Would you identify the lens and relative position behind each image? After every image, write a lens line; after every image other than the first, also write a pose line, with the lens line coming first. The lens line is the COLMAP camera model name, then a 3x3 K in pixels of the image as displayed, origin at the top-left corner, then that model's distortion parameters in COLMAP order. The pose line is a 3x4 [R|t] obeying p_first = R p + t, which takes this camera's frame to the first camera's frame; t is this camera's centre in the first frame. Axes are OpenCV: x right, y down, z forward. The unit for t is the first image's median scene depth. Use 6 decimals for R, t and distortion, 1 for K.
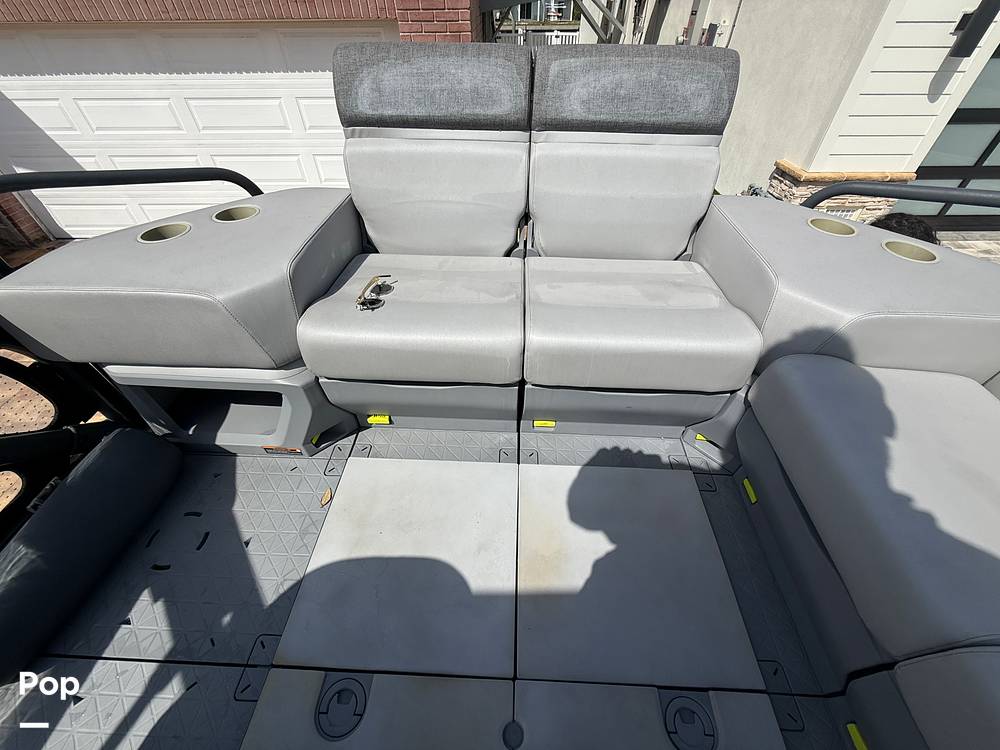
lens RADIAL K [[401.1, 0, 502.0], [0, 401.1, 378.0], [0, 0, 1]] dist [0.001504, 0.000277]
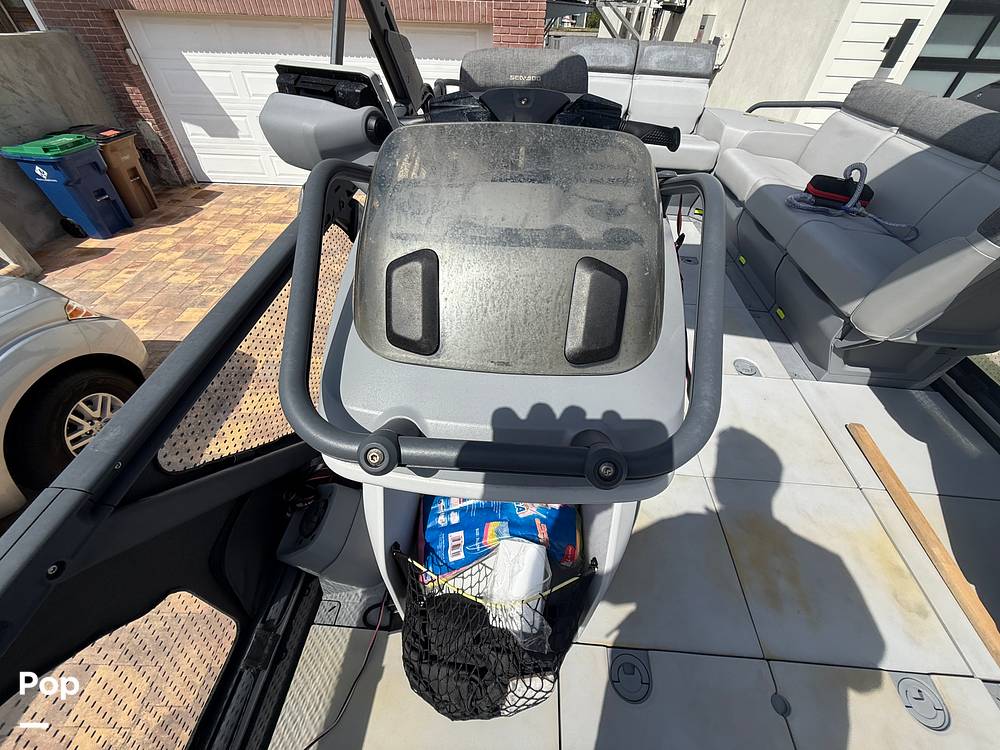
lens RADIAL K [[396.2, 0, 502.7], [0, 396.2, 376.7], [0, 0, 1]] dist [-0.001241, 0.000490]
pose [[0.999226, 0.038927, 0.005605, -0.150689], [-0.038926, 0.999242, -0.000356, 0.286813], [-0.005615, 0.000137, 0.999984, -0.323427]]
